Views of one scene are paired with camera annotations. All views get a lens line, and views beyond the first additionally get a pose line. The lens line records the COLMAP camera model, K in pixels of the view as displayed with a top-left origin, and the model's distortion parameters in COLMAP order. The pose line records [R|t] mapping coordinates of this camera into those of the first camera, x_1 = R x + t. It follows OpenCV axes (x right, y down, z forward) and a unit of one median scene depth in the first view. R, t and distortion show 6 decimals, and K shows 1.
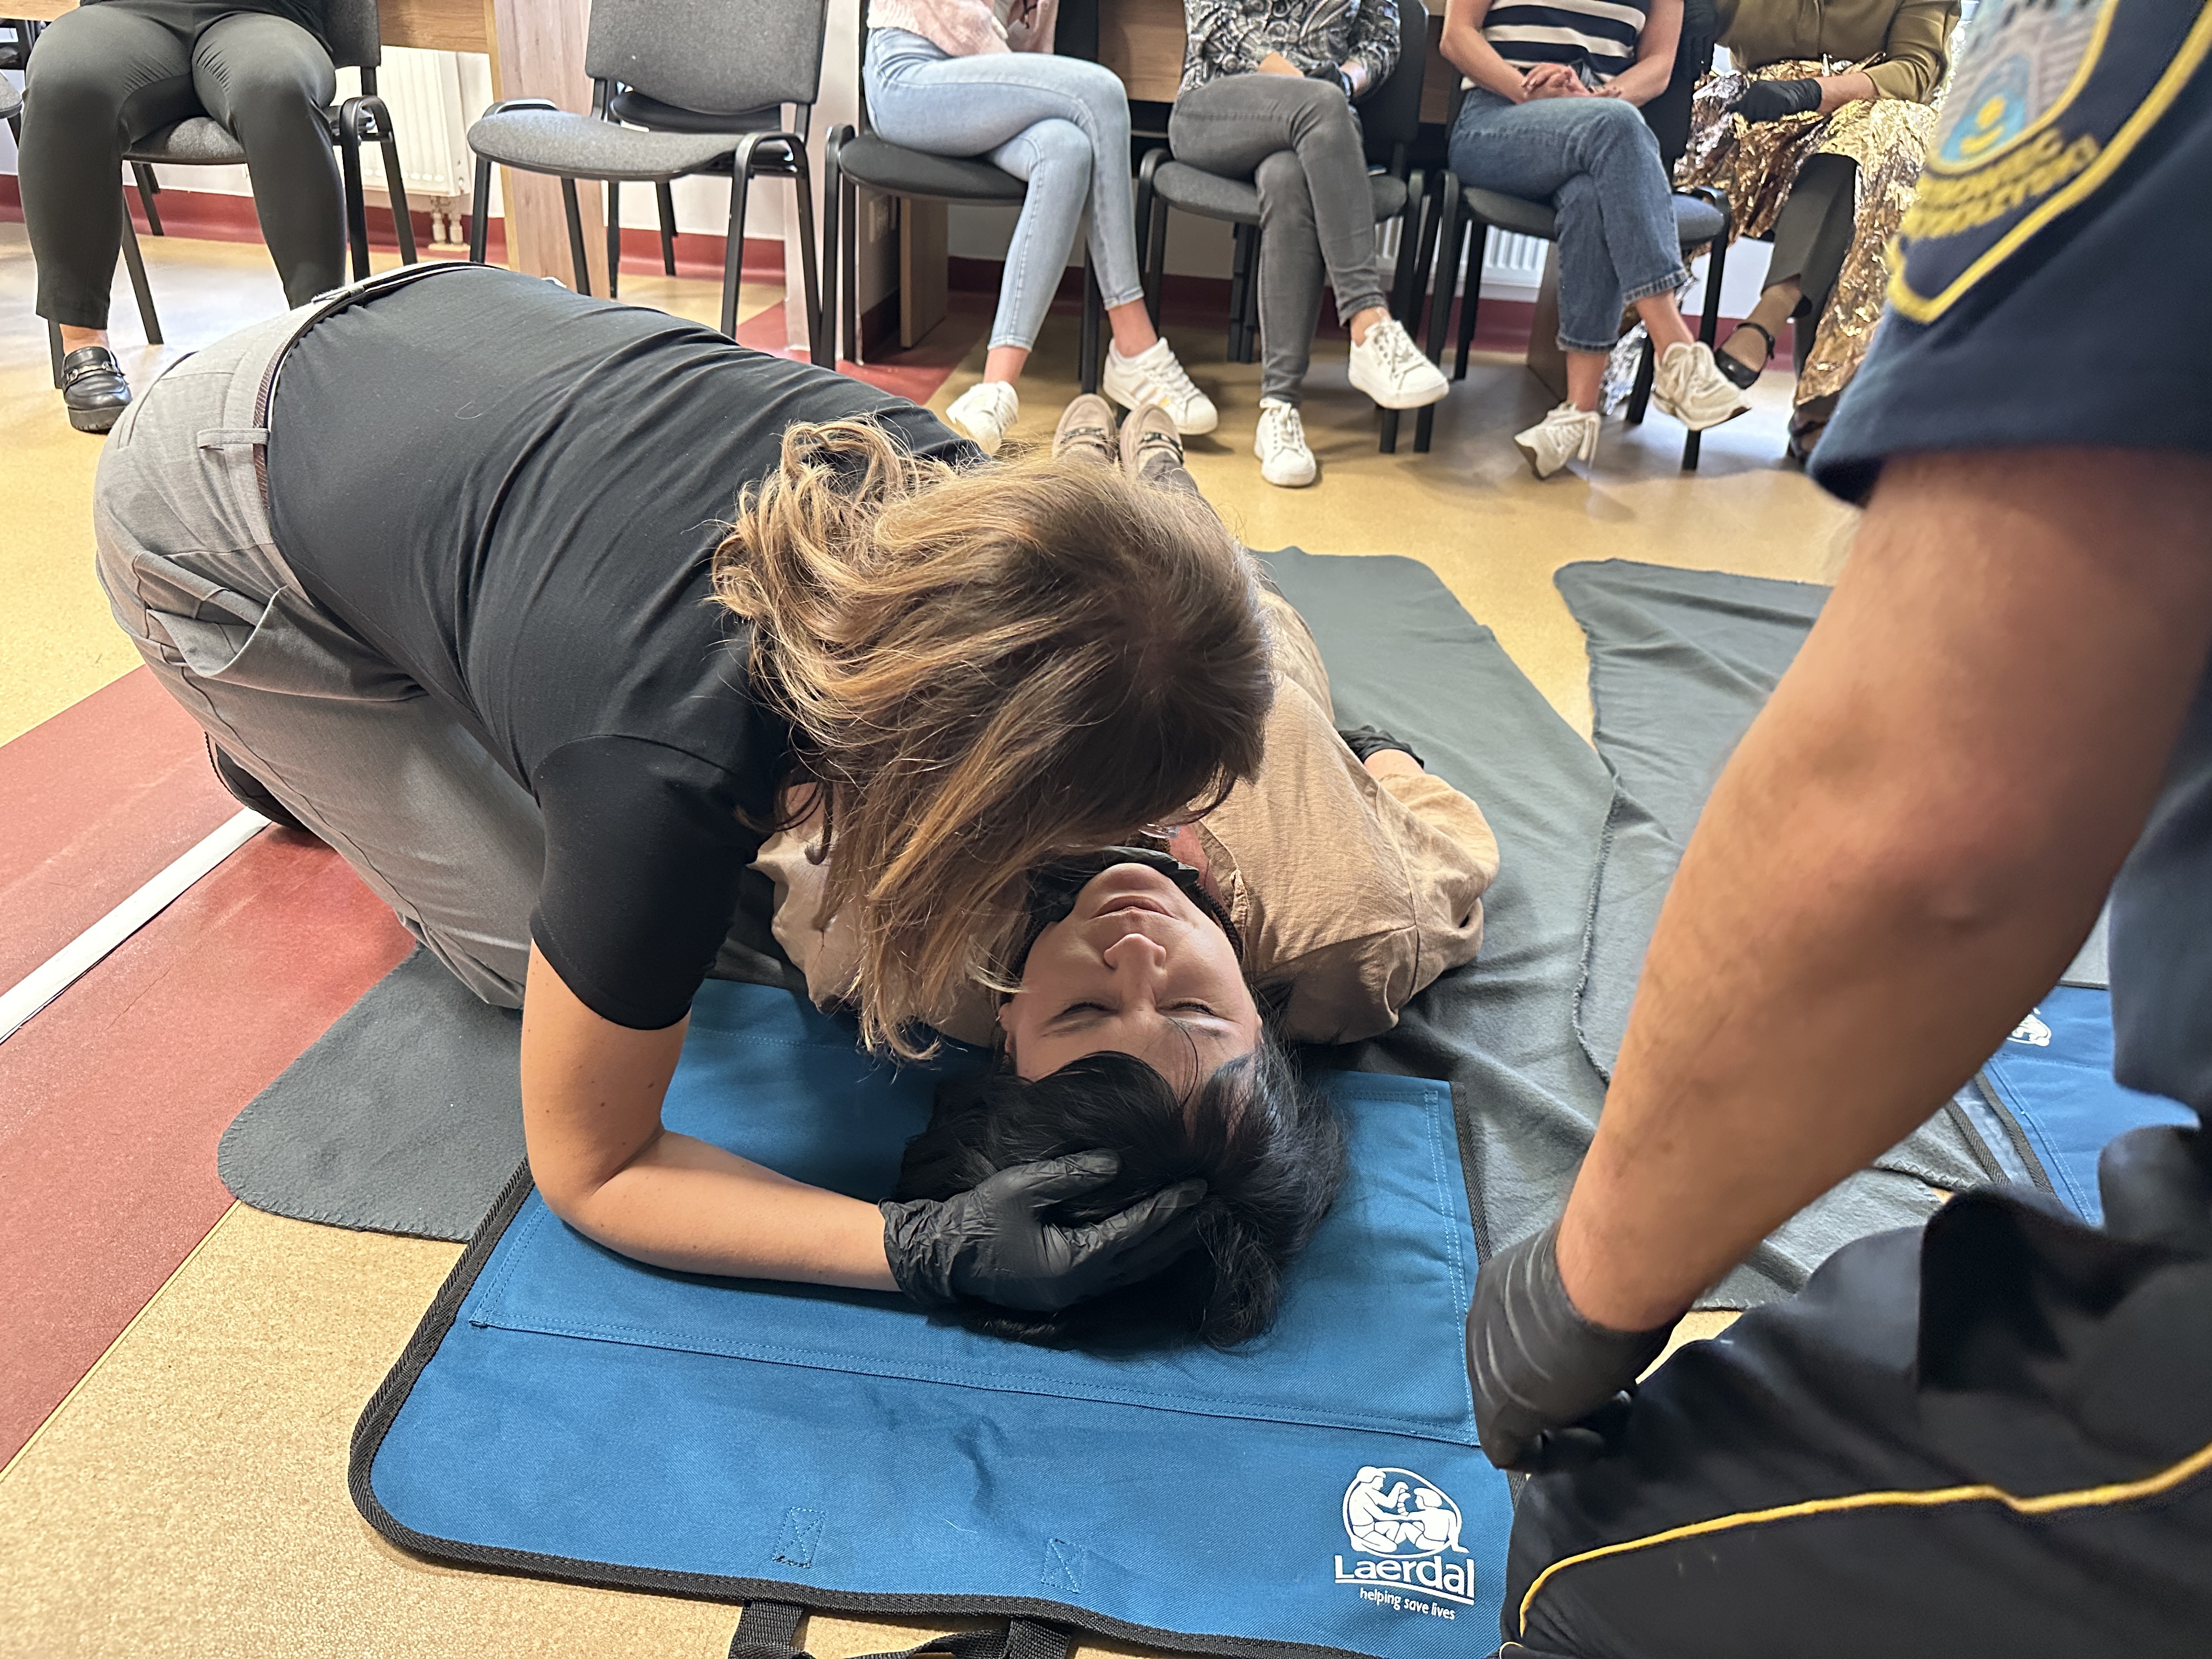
lens RADIAL K [[1564.8, 0, 1106.0], [0, 1564.8, 829.5], [0, 0, 1]] dist [0.024375, -0.048960]
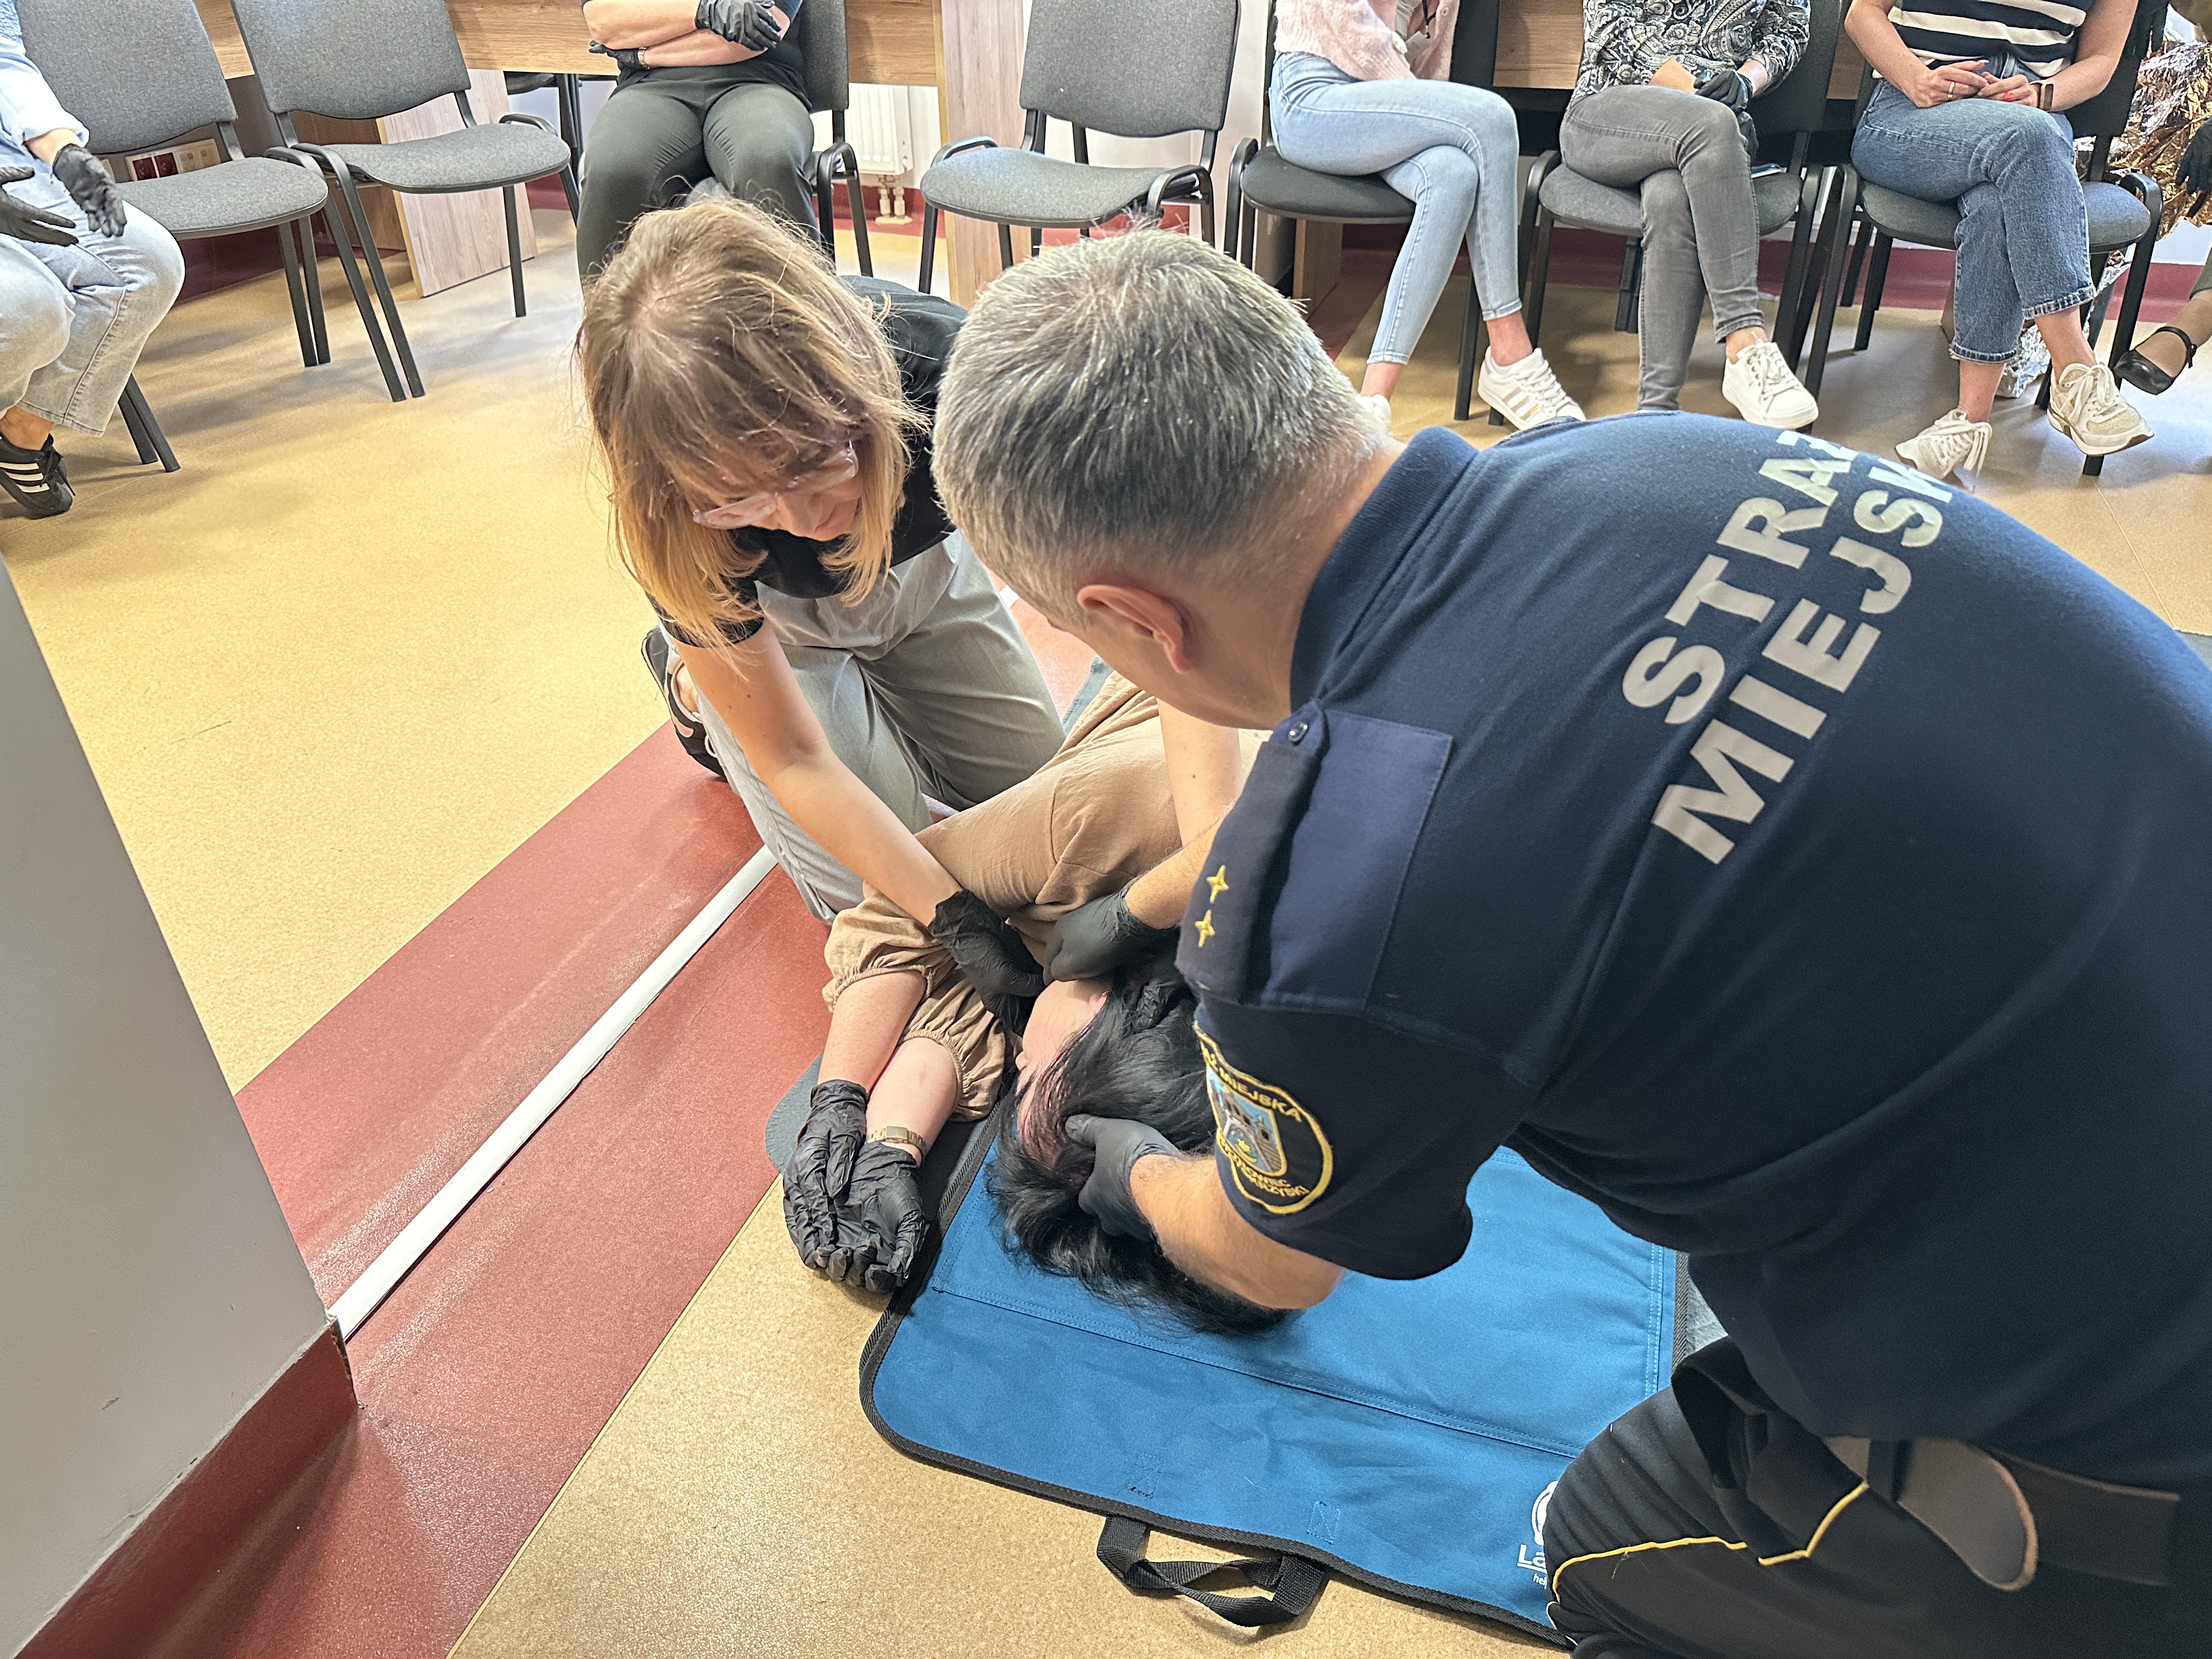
lens RADIAL K [[1540.1, 0, 1106.0], [0, 1540.1, 829.5], [0, 0, 1]] dist [0.015739, -0.008516]
pose [[0.970258, 0.061336, -0.234172, 0.017750], [-0.043005, 0.995654, 0.082603, -0.066420], [0.238221, -0.070076, 0.968680, -0.092436]]
